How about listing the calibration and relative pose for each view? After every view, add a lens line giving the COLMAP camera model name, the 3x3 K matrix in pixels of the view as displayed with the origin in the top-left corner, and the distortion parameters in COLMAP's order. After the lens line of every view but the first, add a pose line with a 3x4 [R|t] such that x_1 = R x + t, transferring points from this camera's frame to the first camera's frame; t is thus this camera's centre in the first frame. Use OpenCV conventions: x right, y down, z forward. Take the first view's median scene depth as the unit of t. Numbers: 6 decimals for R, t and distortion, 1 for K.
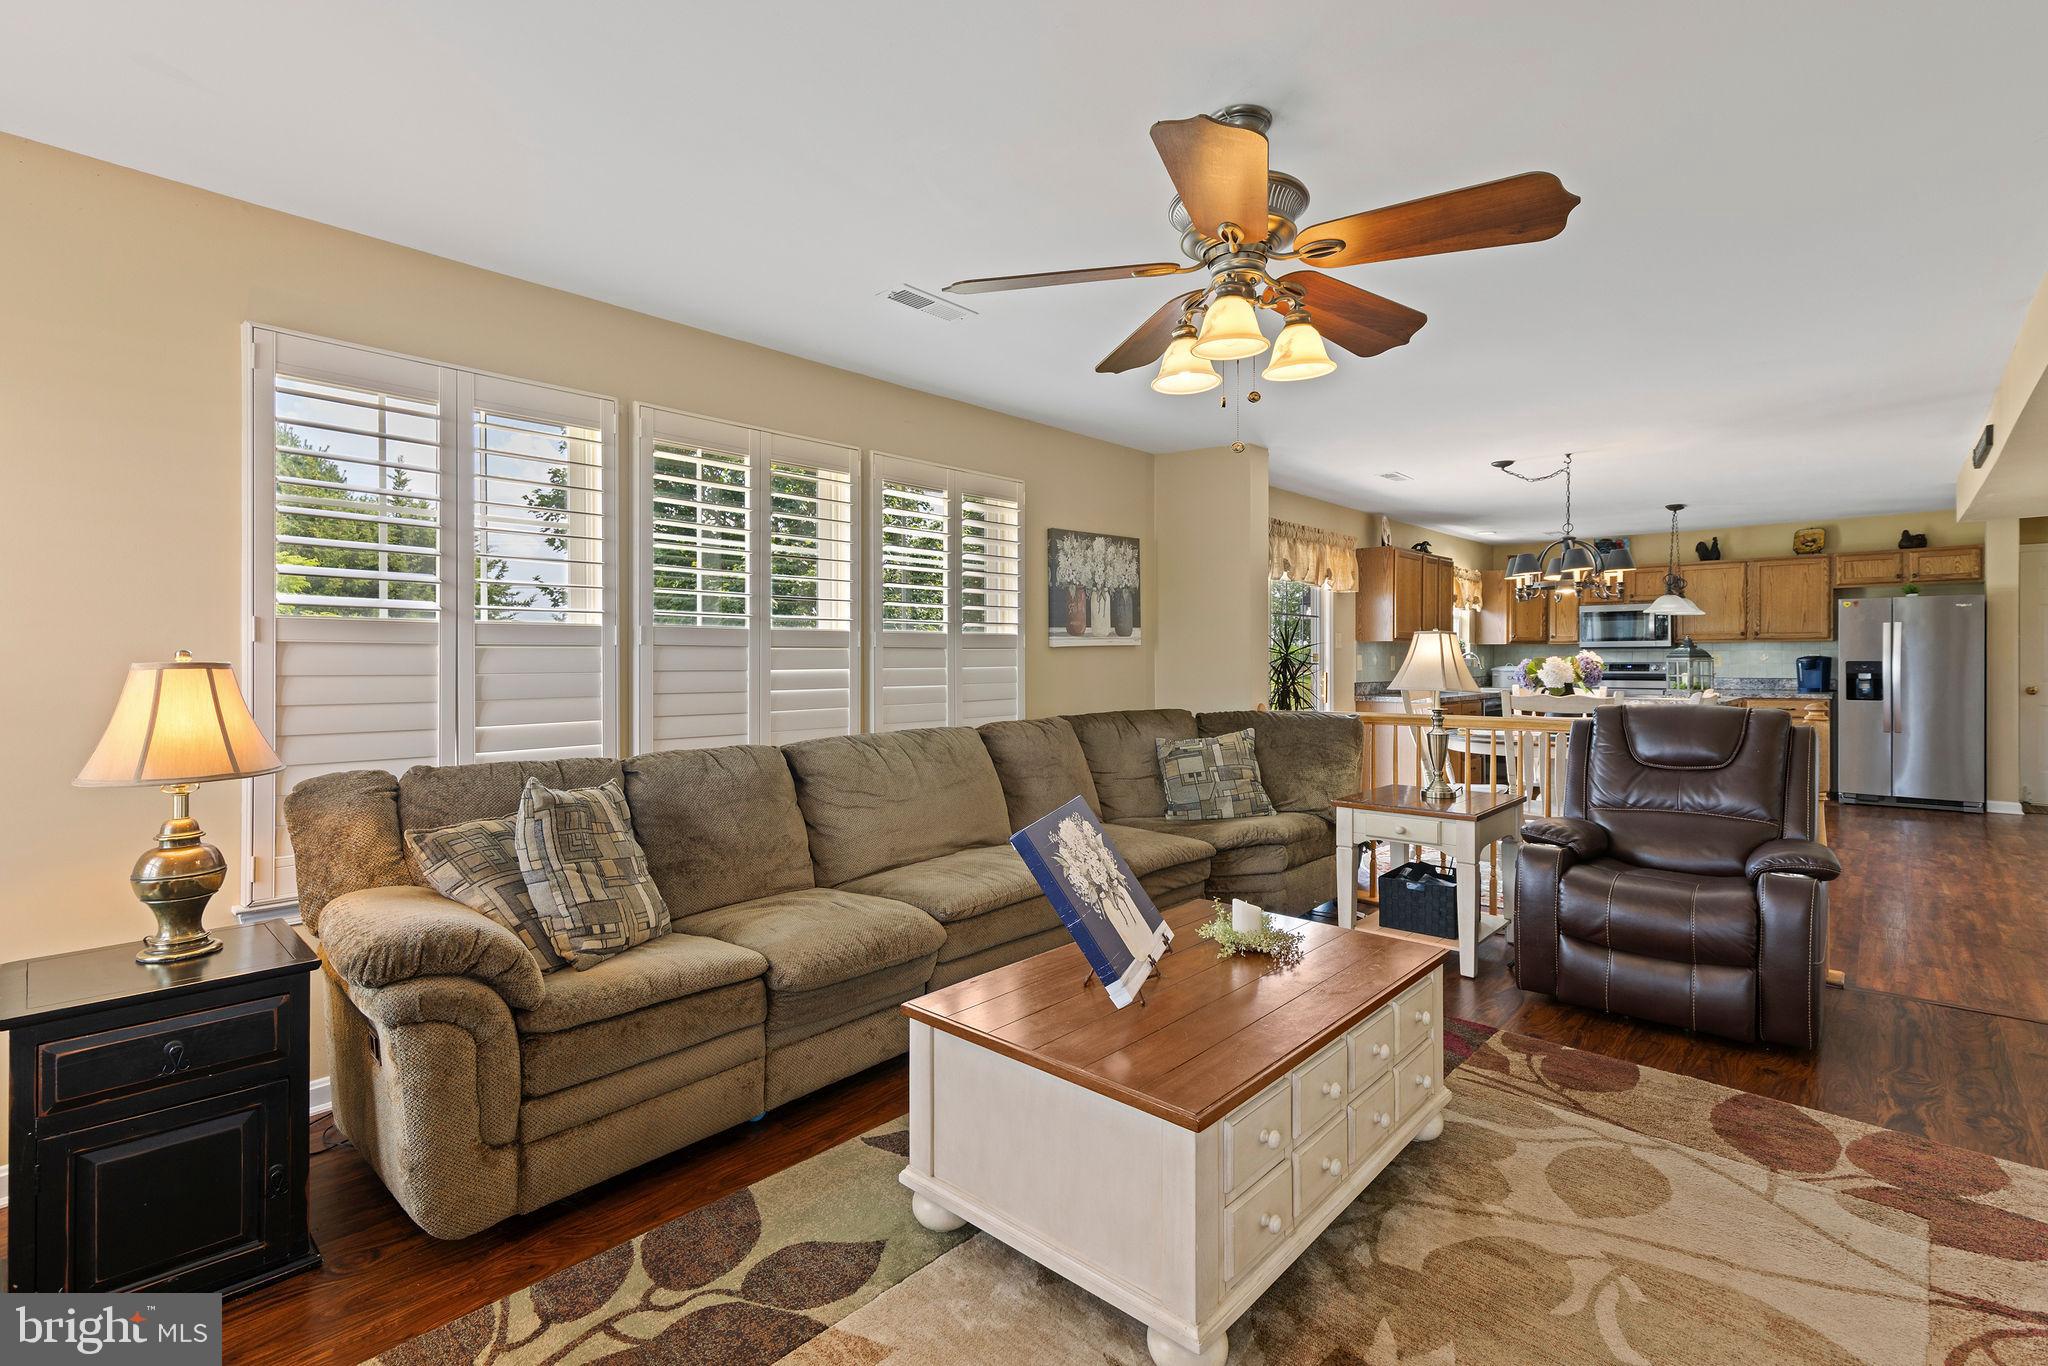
lens RADIAL K [[942.0, 0, 1032.0], [0, 942.0, 658.8], [0, 0, 1]] dist [0.011440, -0.001234]
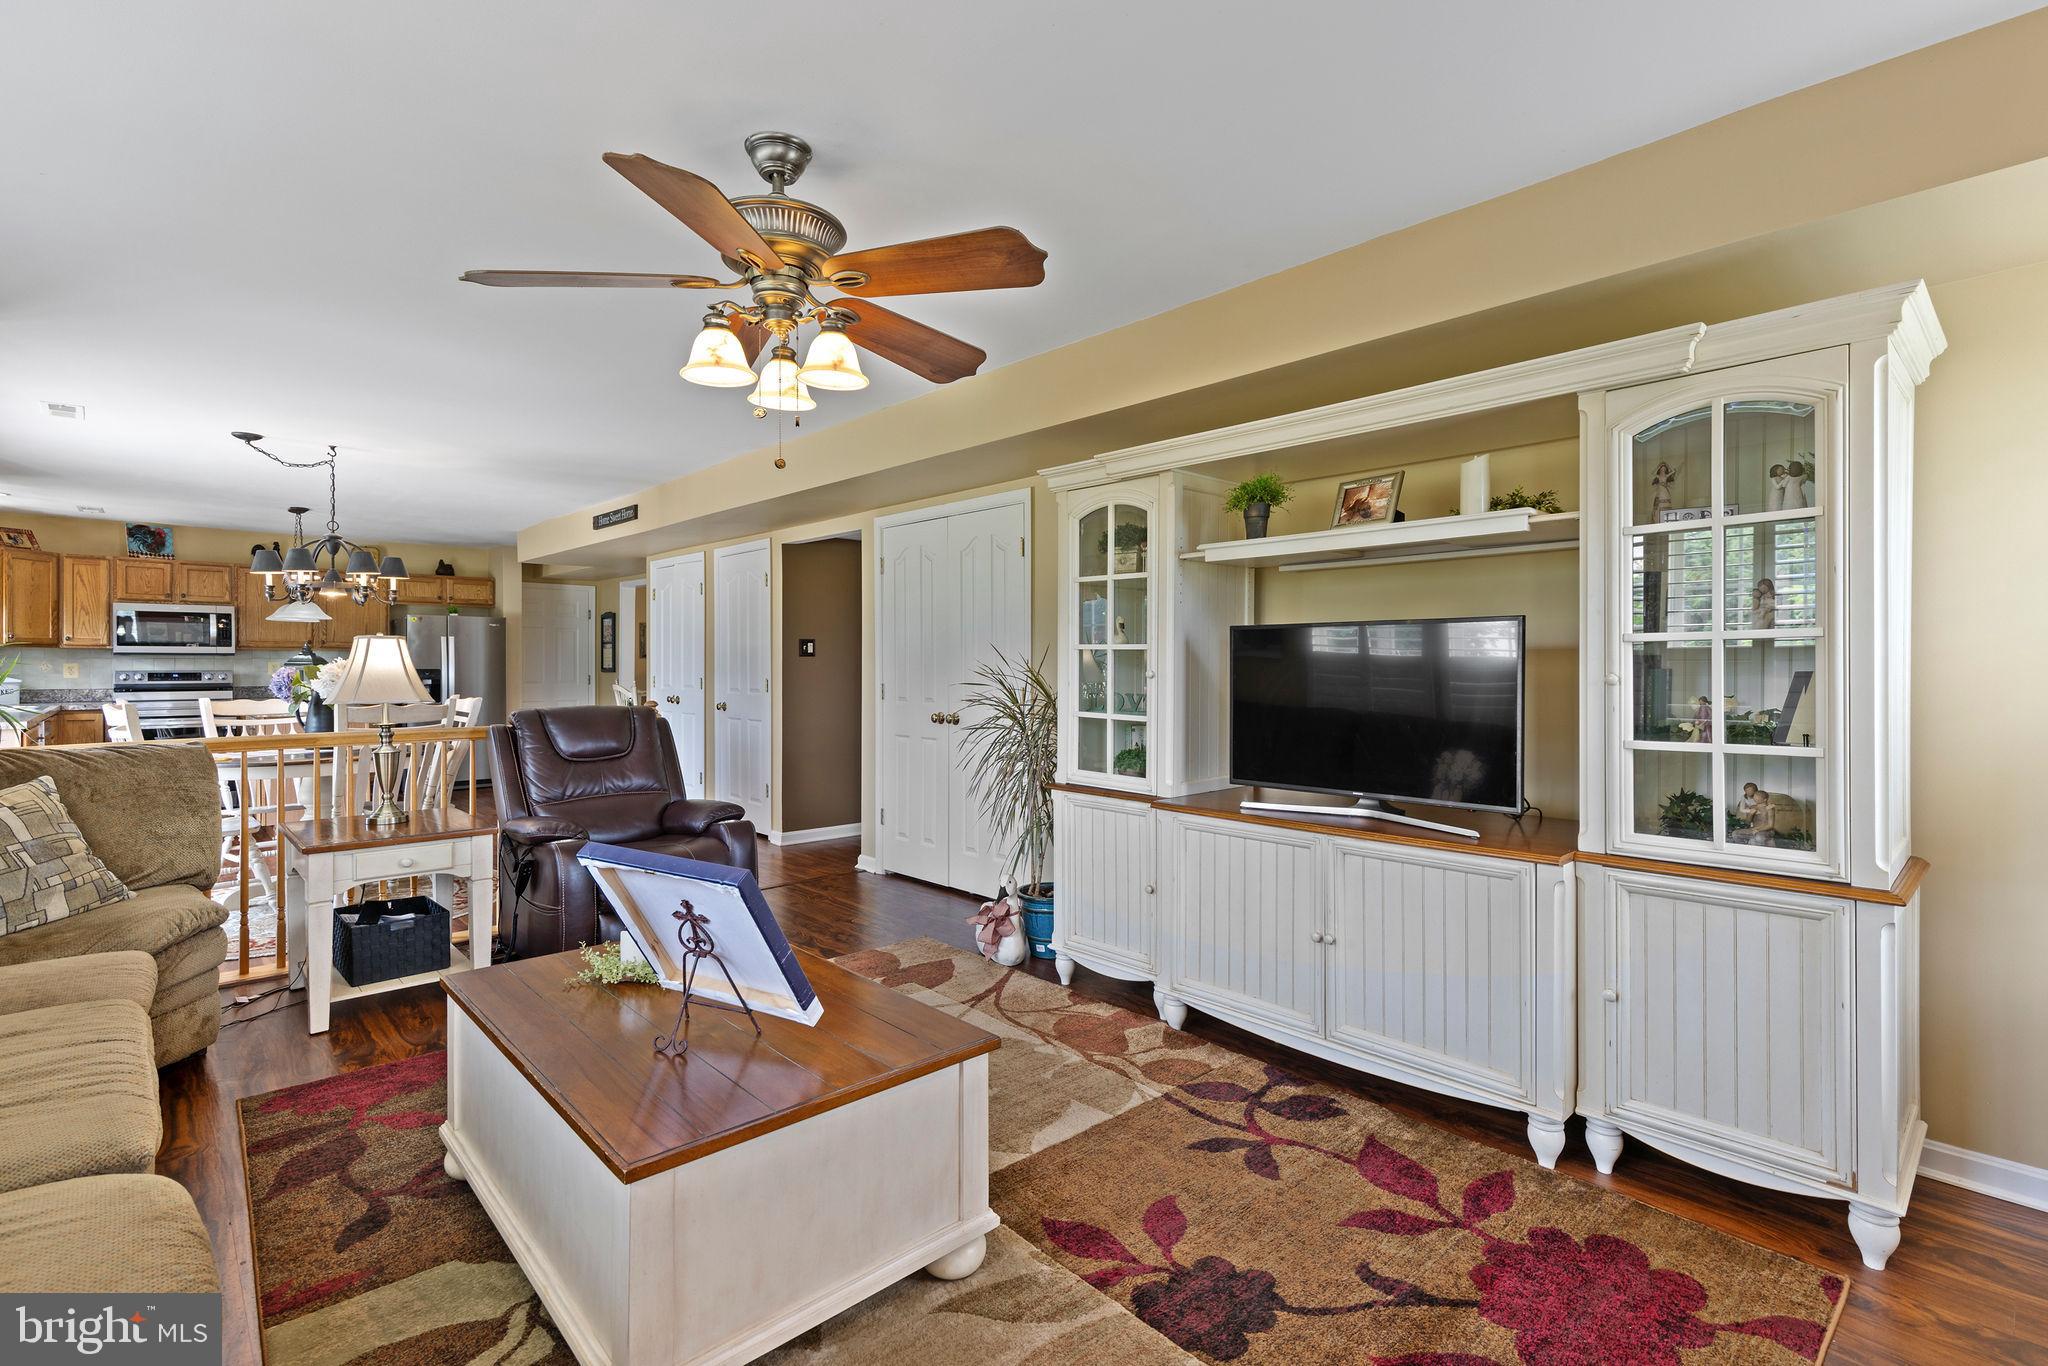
lens RADIAL K [[942.0, 0, 1023.2], [0, 942.0, 678.9], [0, 0, 1]] dist [0.011440, -0.001234]
pose [[0.084323, -0.012940, 0.996354, -0.225686], [-0.000764, 0.999915, 0.013051, -0.000761], [-0.996438, -0.001862, 0.084306, 0.183810]]
